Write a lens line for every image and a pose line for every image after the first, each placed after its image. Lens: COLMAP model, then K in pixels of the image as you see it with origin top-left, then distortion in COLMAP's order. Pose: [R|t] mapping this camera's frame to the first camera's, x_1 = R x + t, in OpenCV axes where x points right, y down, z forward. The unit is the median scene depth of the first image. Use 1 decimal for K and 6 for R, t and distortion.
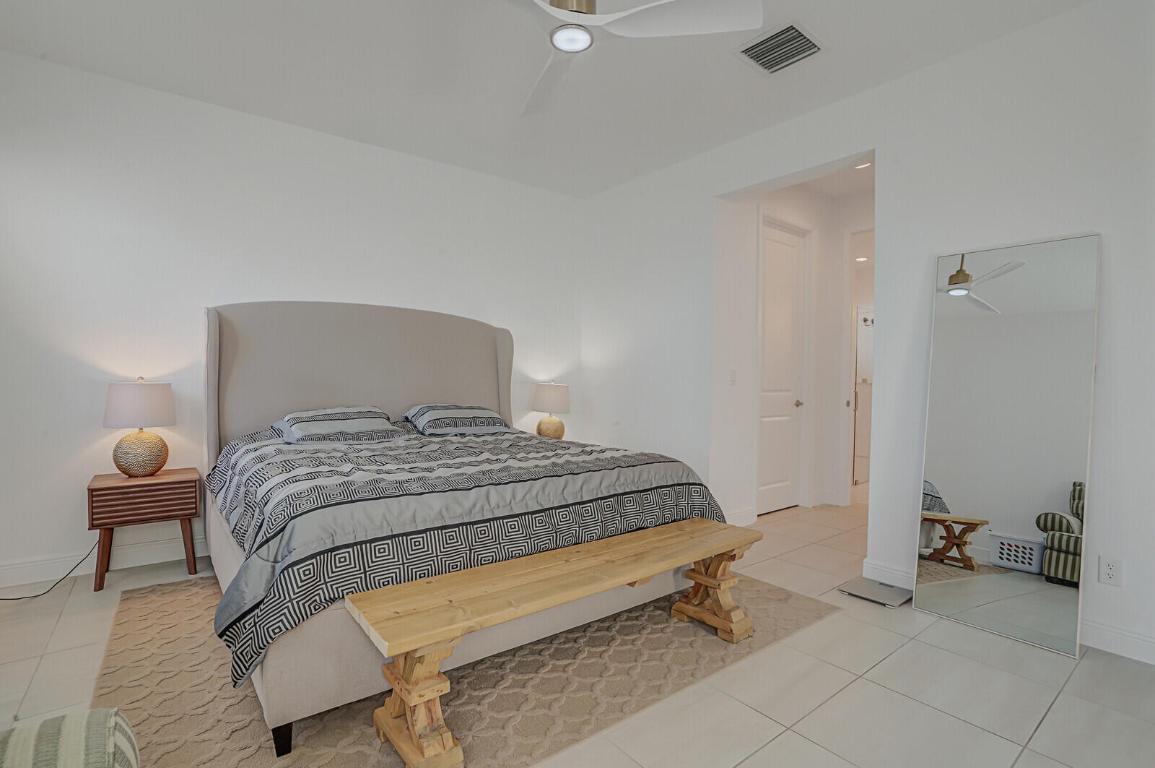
lens RADIAL K [[548.6, 0, 565.0], [0, 548.6, 375.1], [0, 0, 1]] dist [-0.065015, 0.024421]
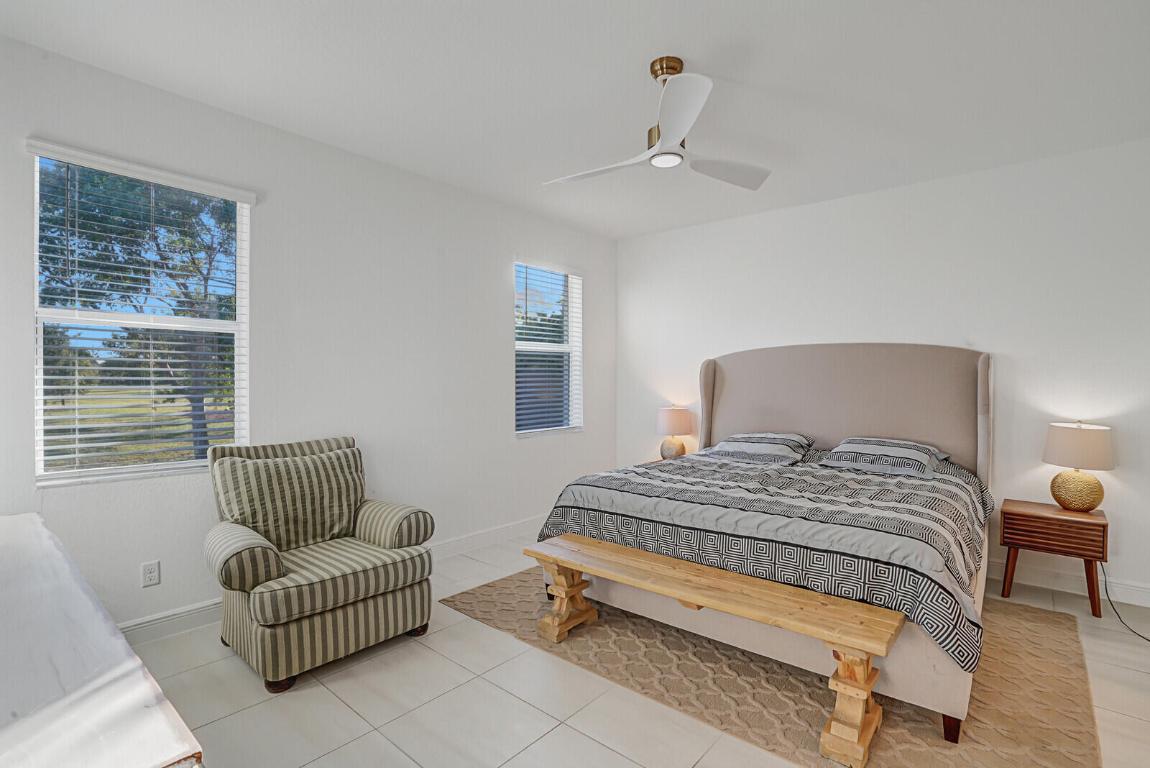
lens RADIAL K [[555.4, 0, 572.9], [0, 555.4, 388.4], [0, 0, 1]] dist [-0.036676, 0.000817]
pose [[0.200362, 0.004100, -0.979713, 0.896619], [-0.003269, 0.999988, 0.003516, -0.056090], [0.979716, 0.002498, 0.200373, 0.388703]]
